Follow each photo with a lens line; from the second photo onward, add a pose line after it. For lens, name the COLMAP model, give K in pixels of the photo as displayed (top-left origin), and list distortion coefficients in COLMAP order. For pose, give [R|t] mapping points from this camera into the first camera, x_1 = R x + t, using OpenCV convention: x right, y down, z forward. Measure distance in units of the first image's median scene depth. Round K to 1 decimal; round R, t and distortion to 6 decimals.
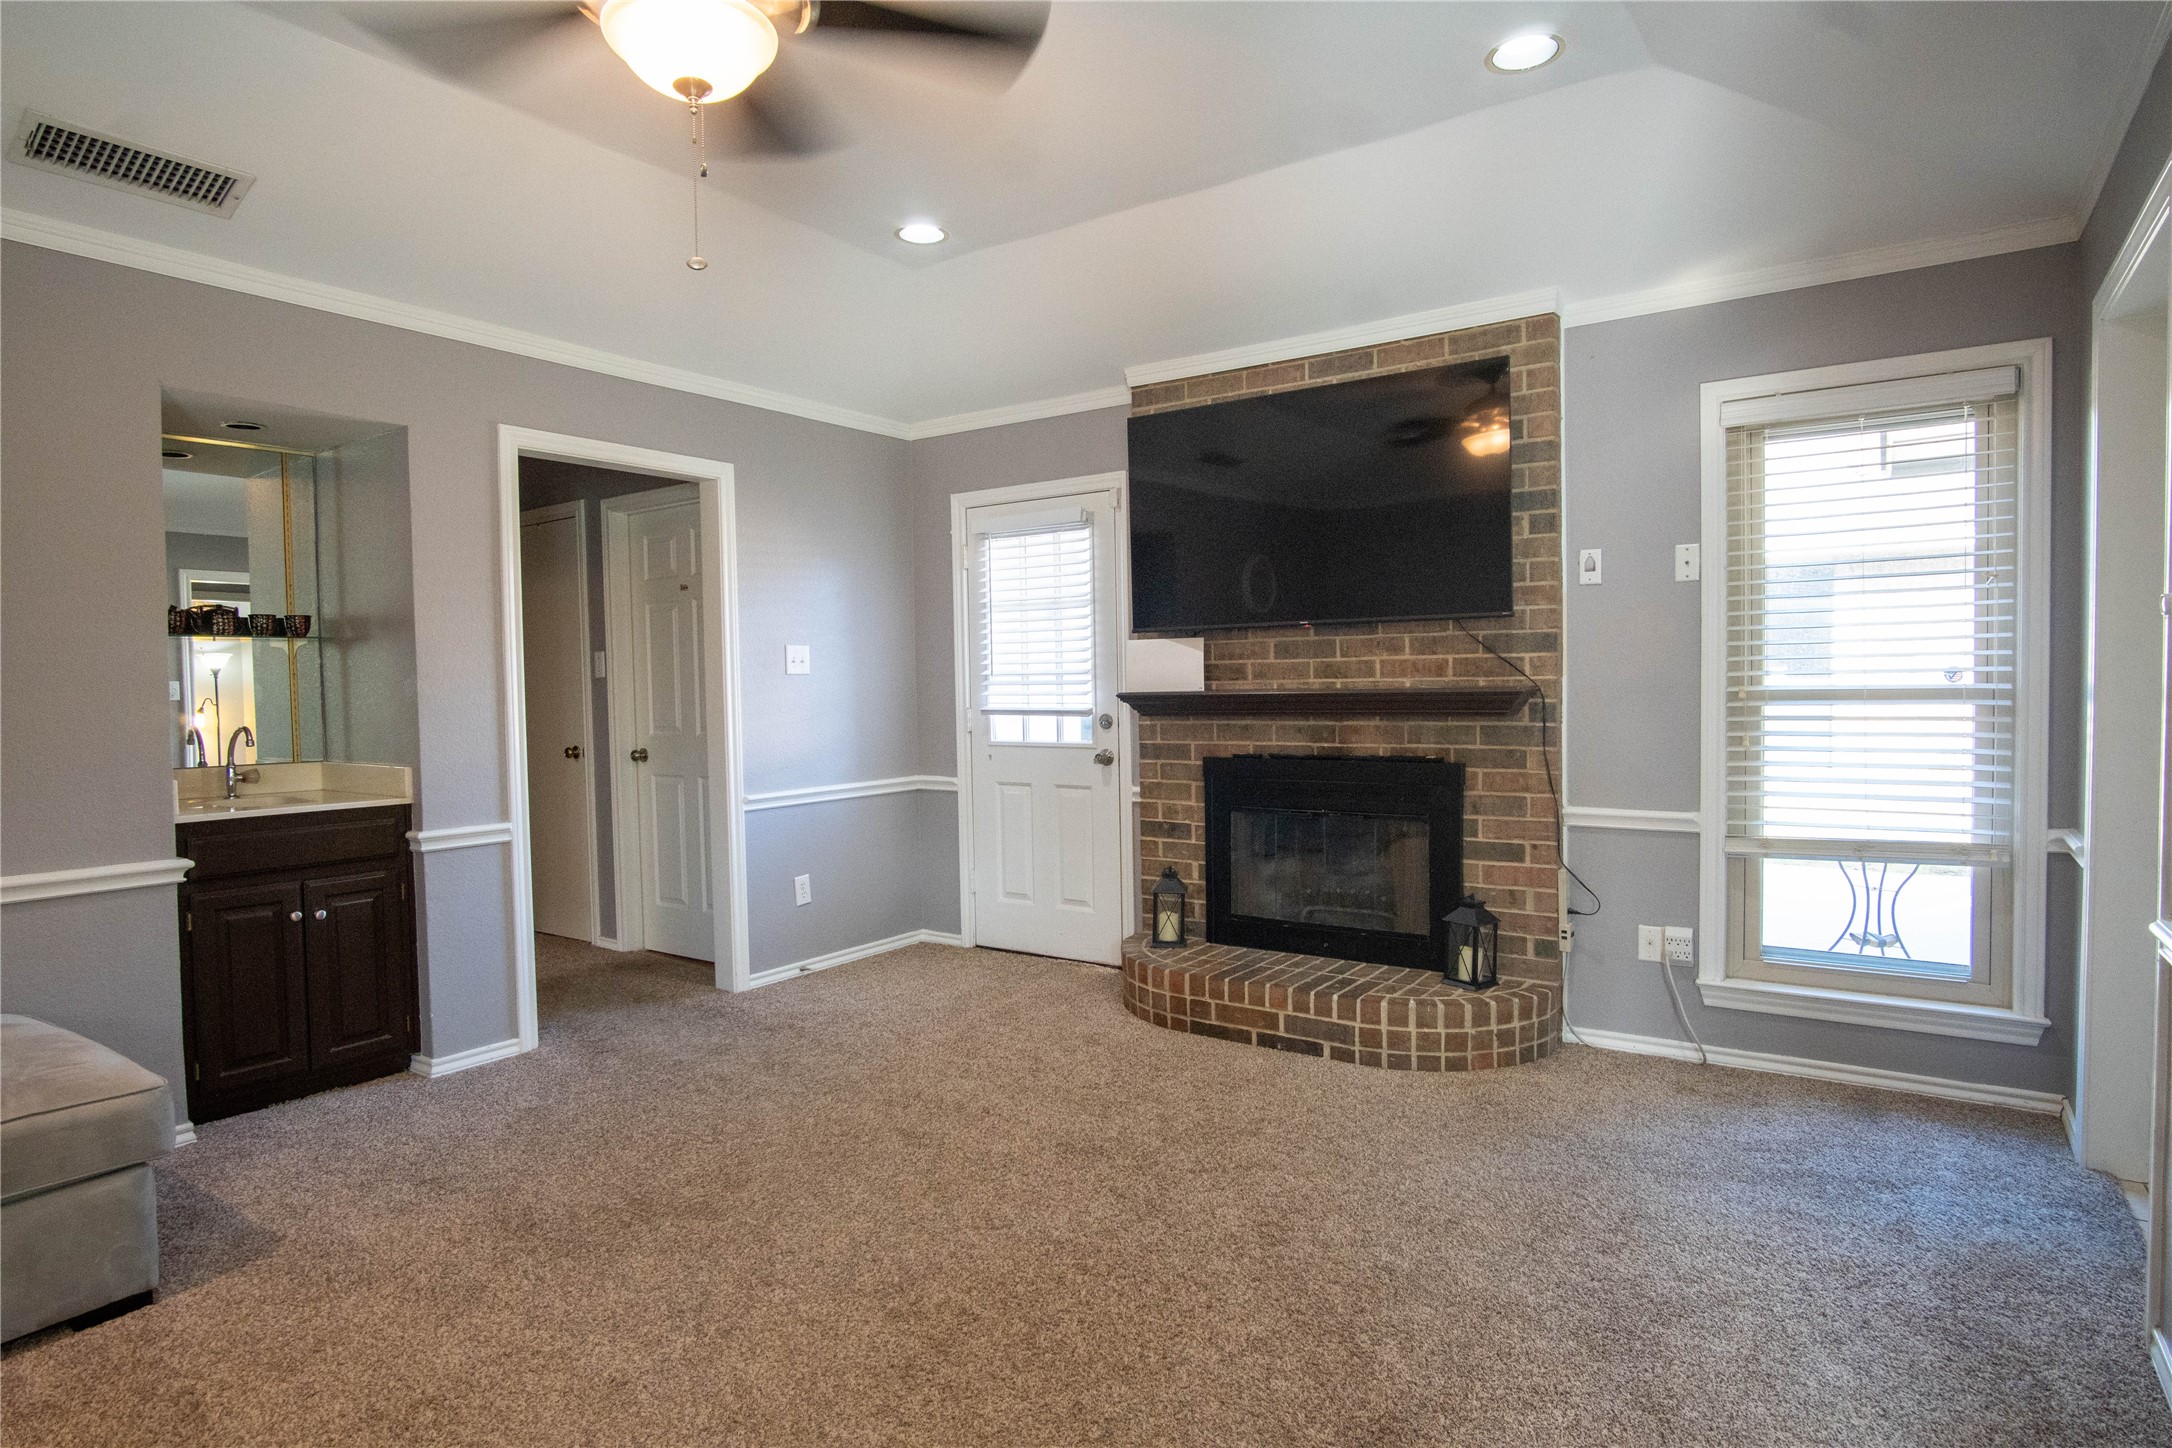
lens RADIAL K [[1157.8, 0, 1107.3], [0, 1157.8, 724.1], [0, 0, 1]] dist [-0.035648, 0.007366]
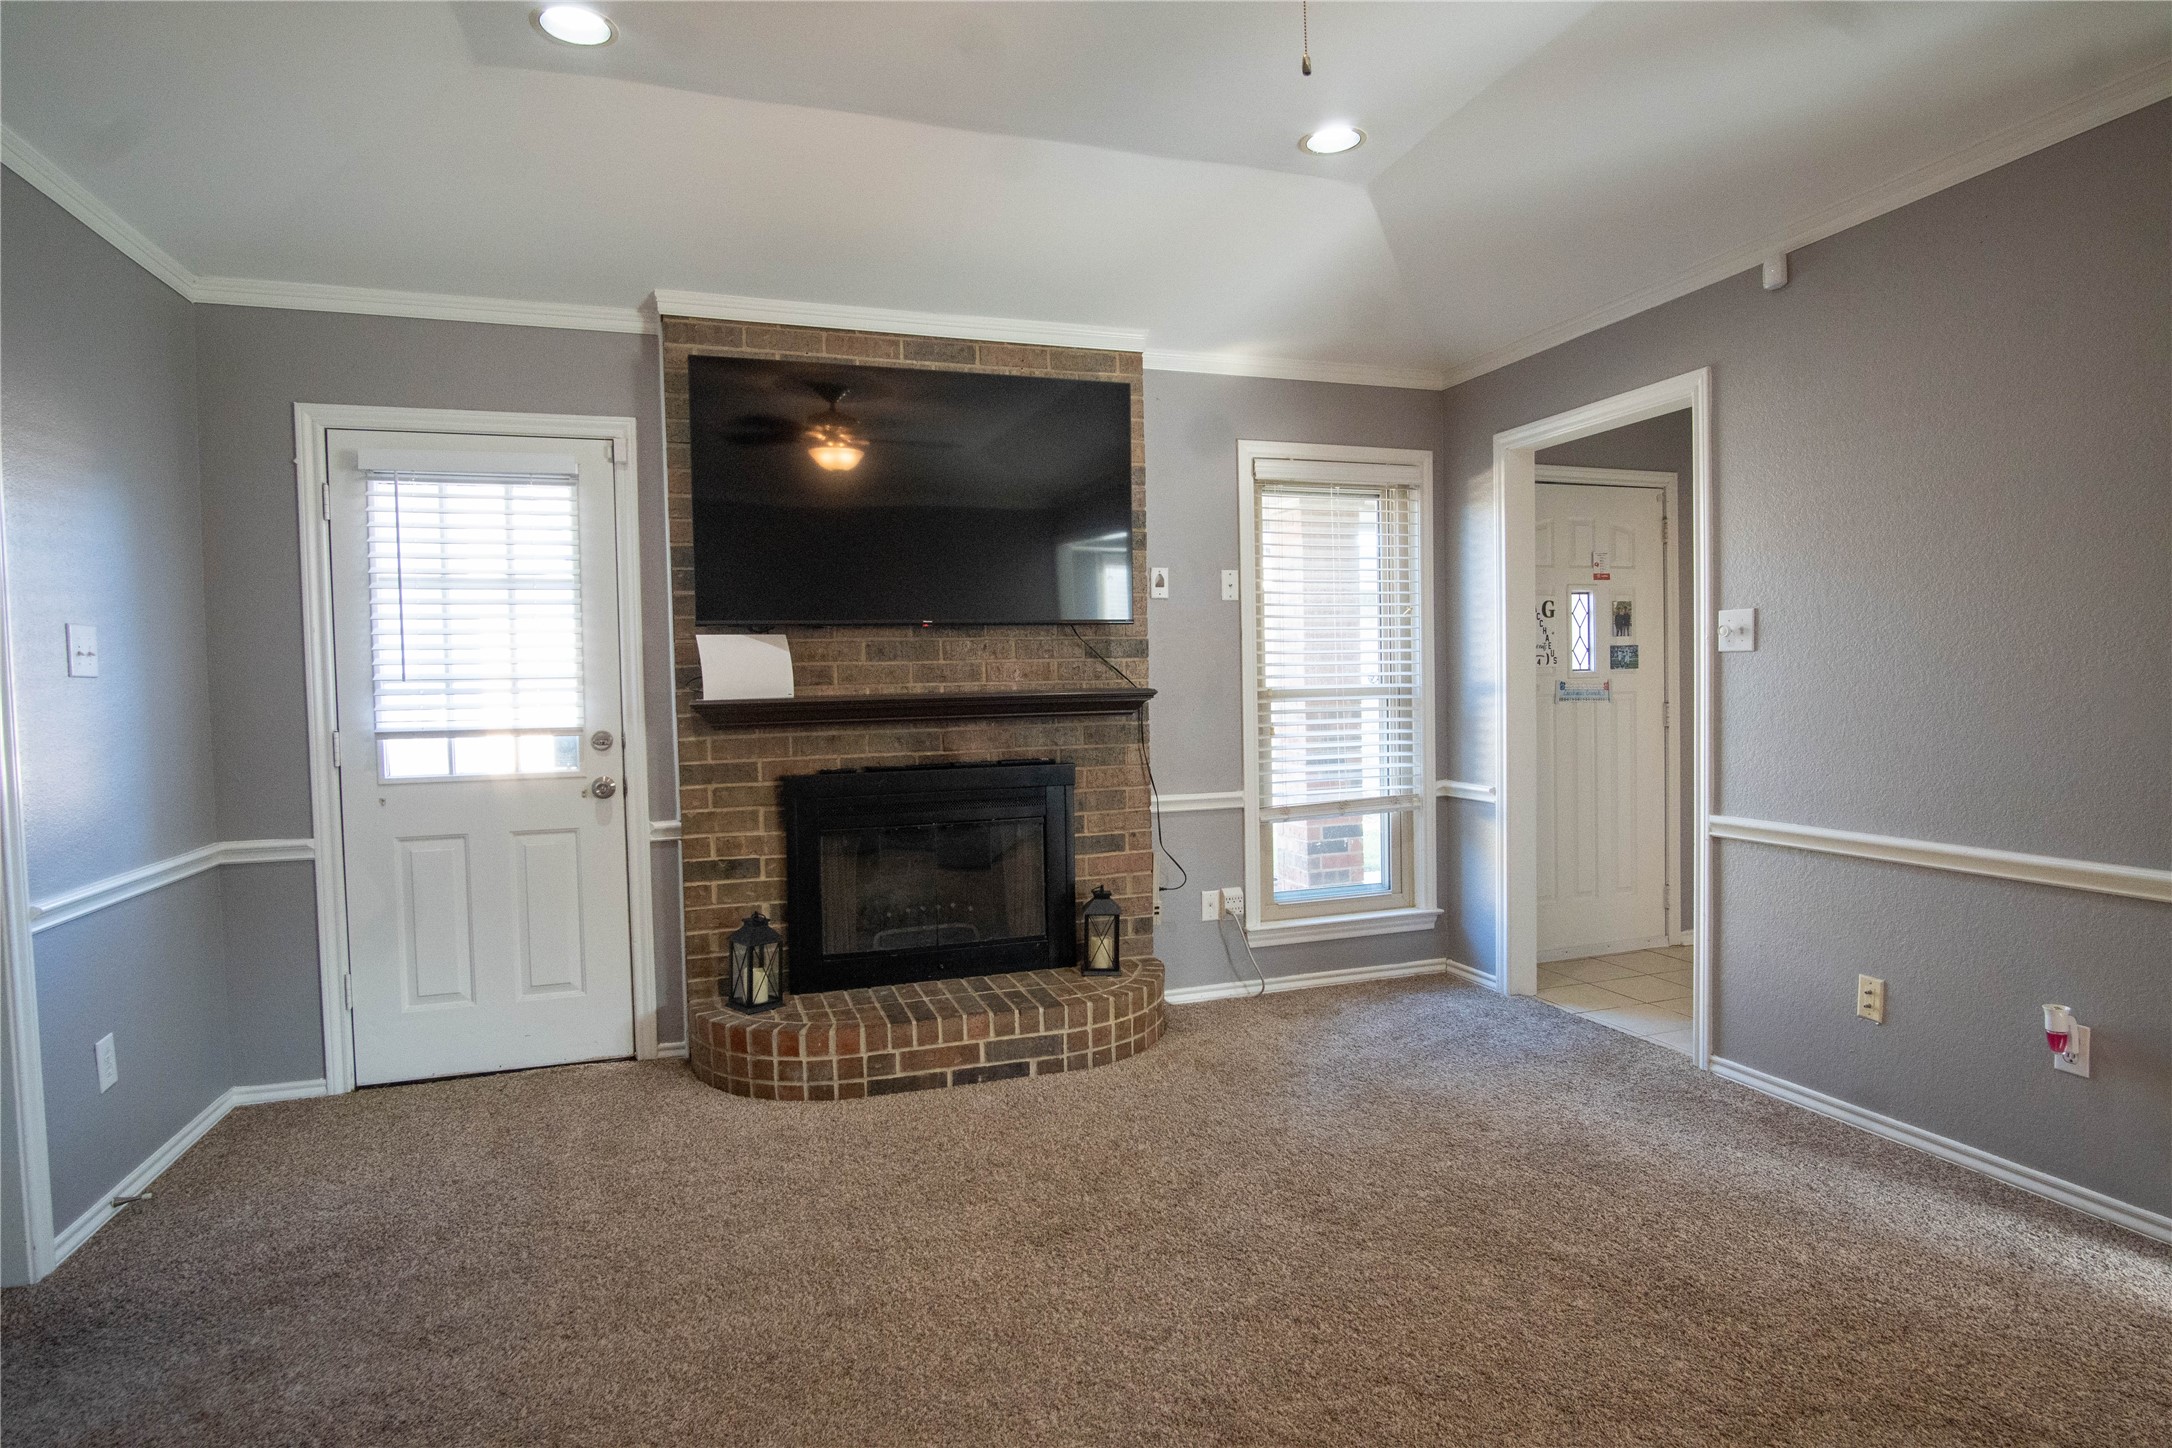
lens RADIAL K [[1157.8, 0, 1094.0], [0, 1157.8, 722.5], [0, 0, 1]] dist [-0.035648, 0.007366]
pose [[0.599164, -0.026244, 0.800196, -0.482929], [0.038746, 0.999242, 0.003760, -0.005363], [-0.799689, 0.028752, 0.599726, 0.333214]]
